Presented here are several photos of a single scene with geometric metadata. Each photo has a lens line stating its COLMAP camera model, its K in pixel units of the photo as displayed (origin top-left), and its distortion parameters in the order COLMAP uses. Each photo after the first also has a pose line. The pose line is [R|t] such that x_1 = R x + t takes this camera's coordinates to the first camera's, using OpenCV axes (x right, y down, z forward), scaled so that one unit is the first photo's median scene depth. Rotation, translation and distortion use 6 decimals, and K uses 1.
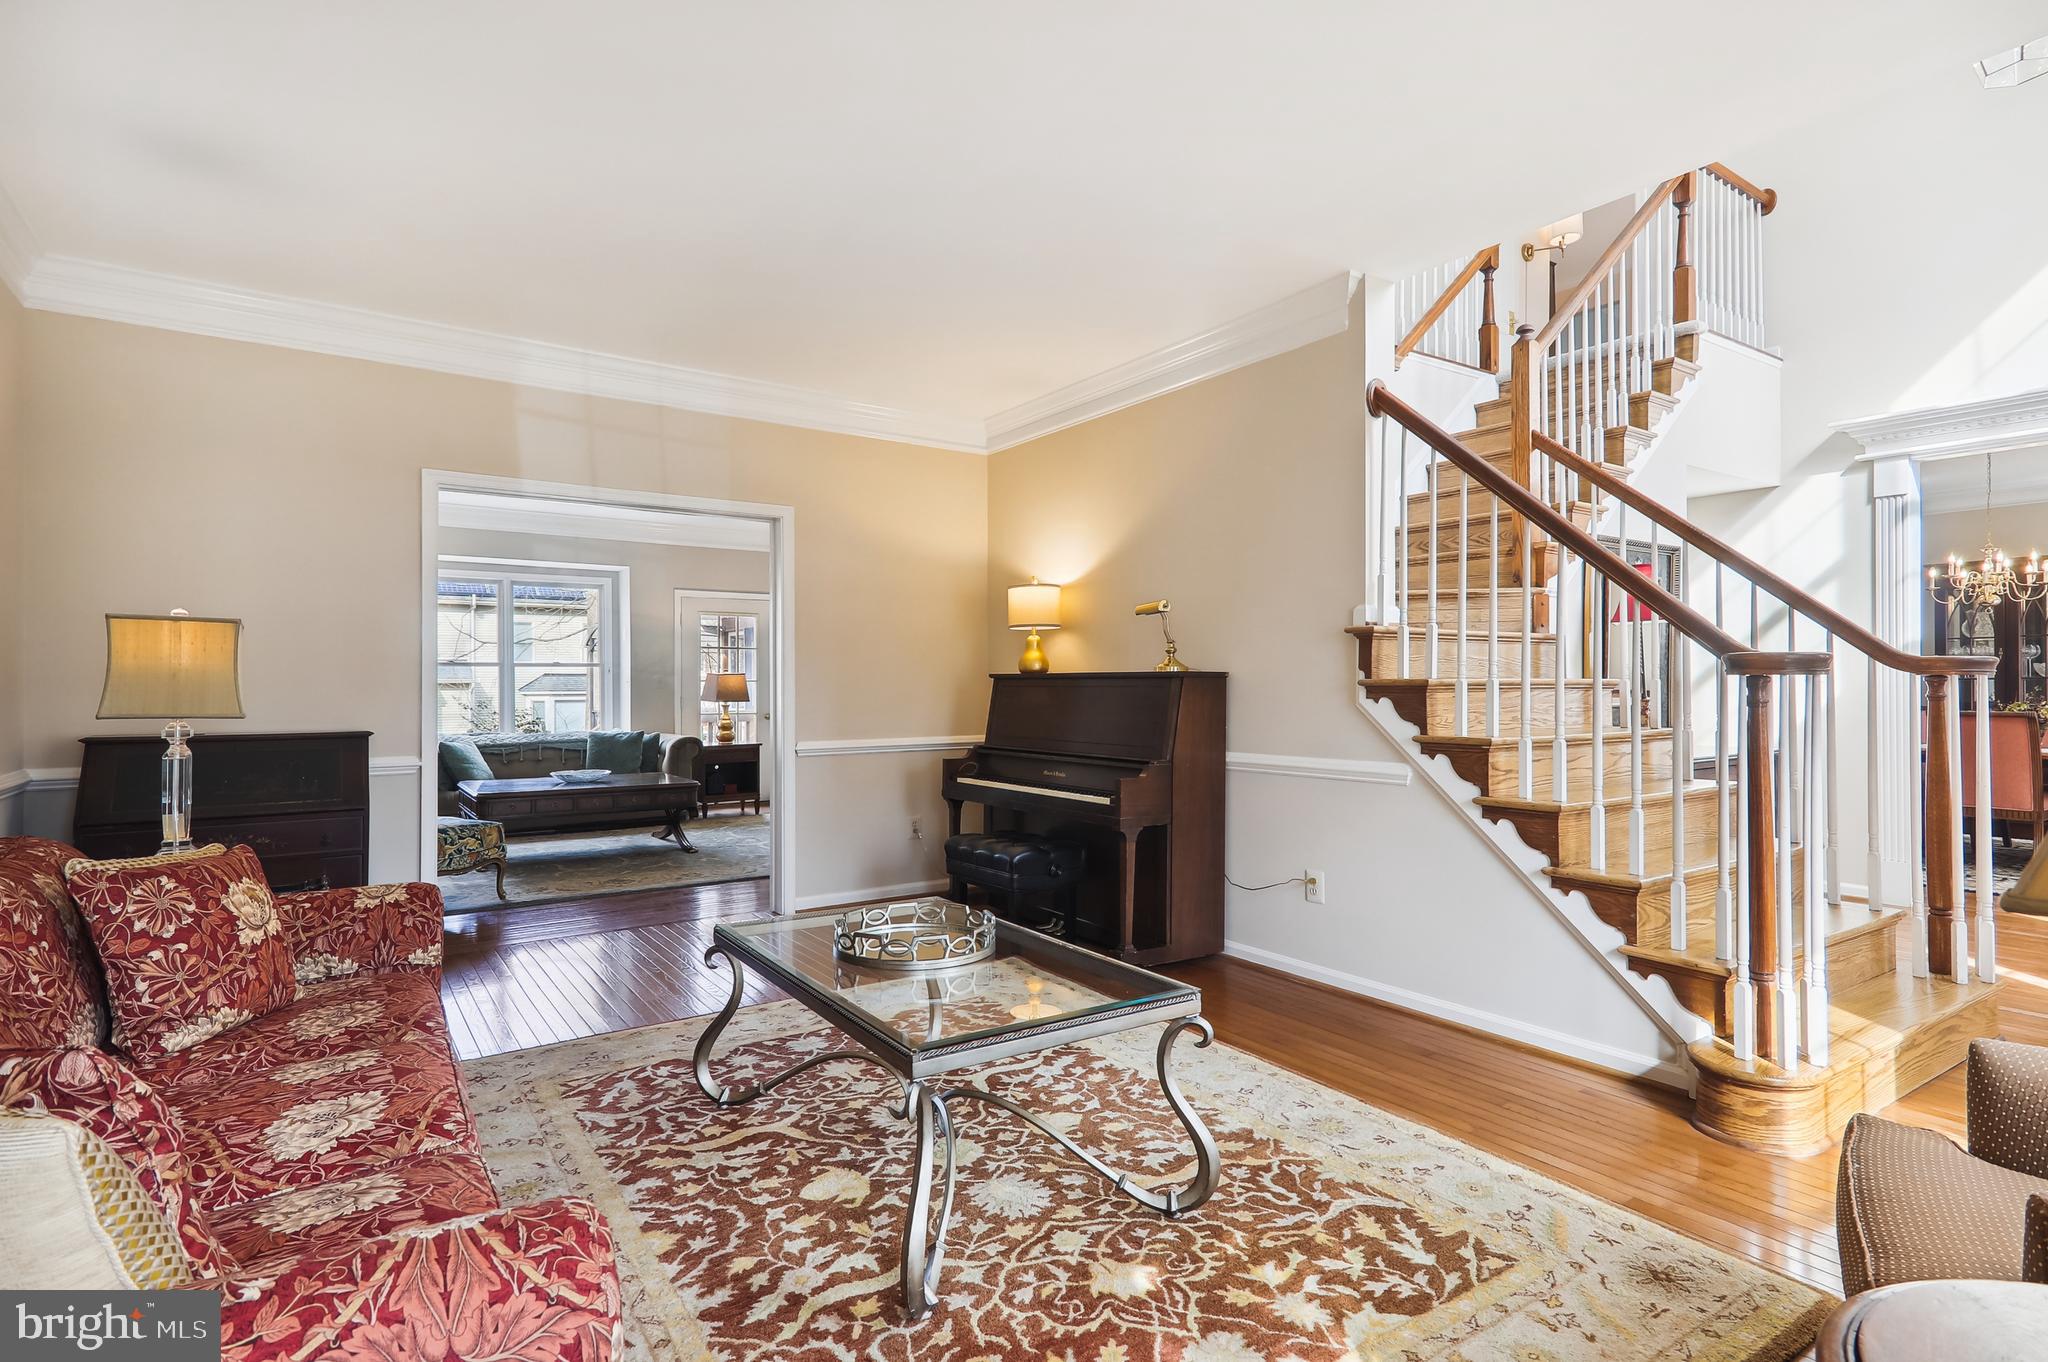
lens RADIAL K [[1022.0, 0, 1024.5], [0, 1022.0, 678.3], [0, 0, 1]] dist [0.042103, 0.000261]
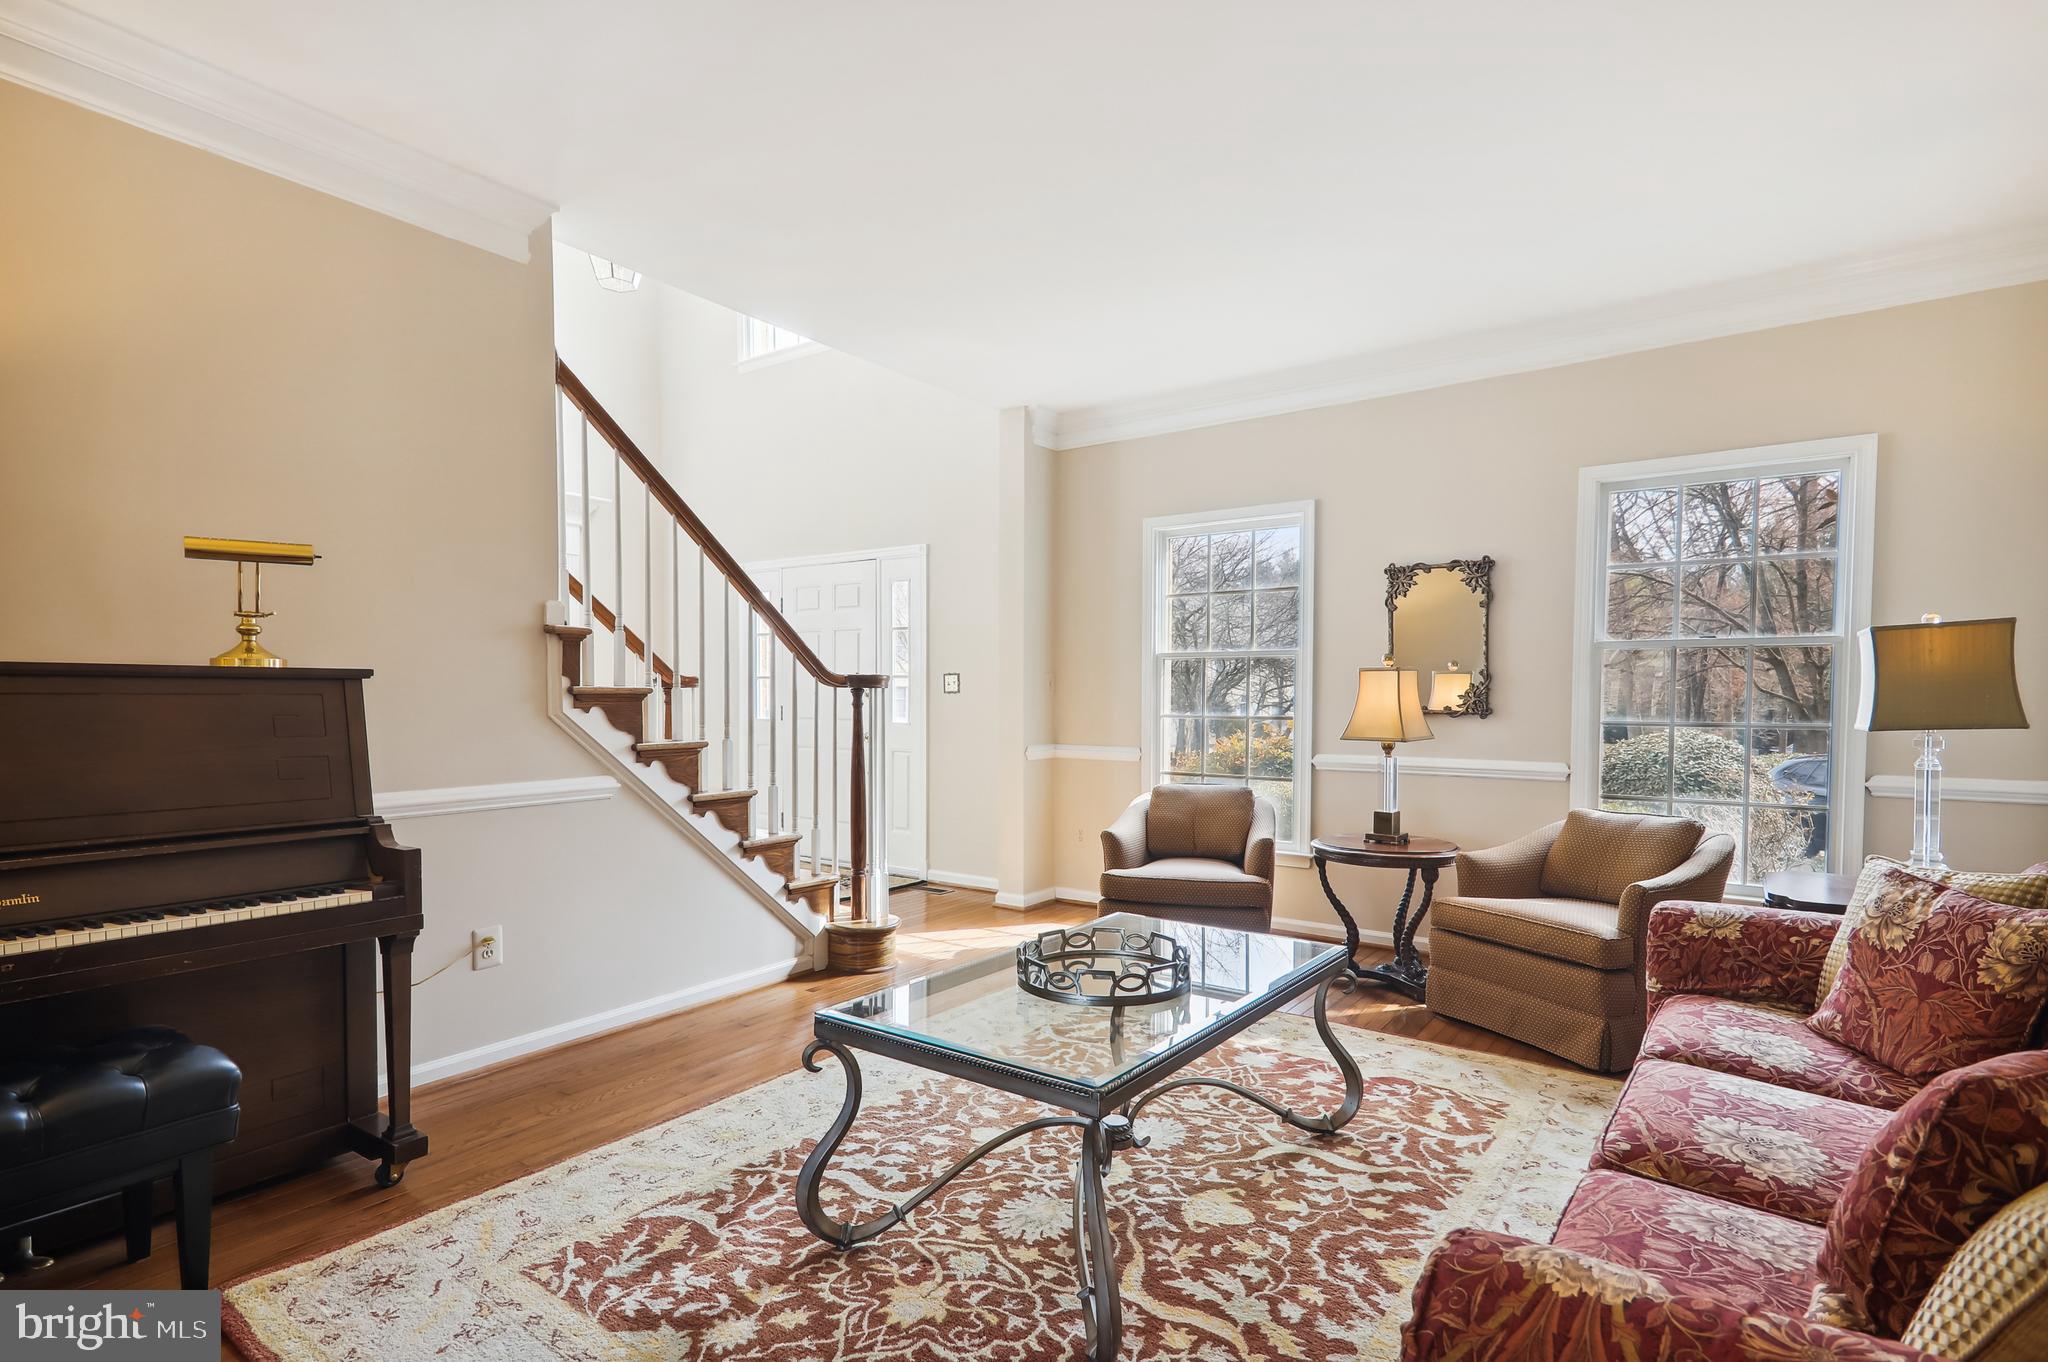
lens RADIAL K [[1022.0, 0, 1015.3], [0, 1022.0, 696.6], [0, 0, 1]] dist [0.042103, 0.000261]
pose [[-0.334771, 0.000013, 0.942300, -0.941388], [-0.007418, 0.999969, -0.002649, 0.013130], [-0.942270, -0.007877, -0.334761, 1.373279]]
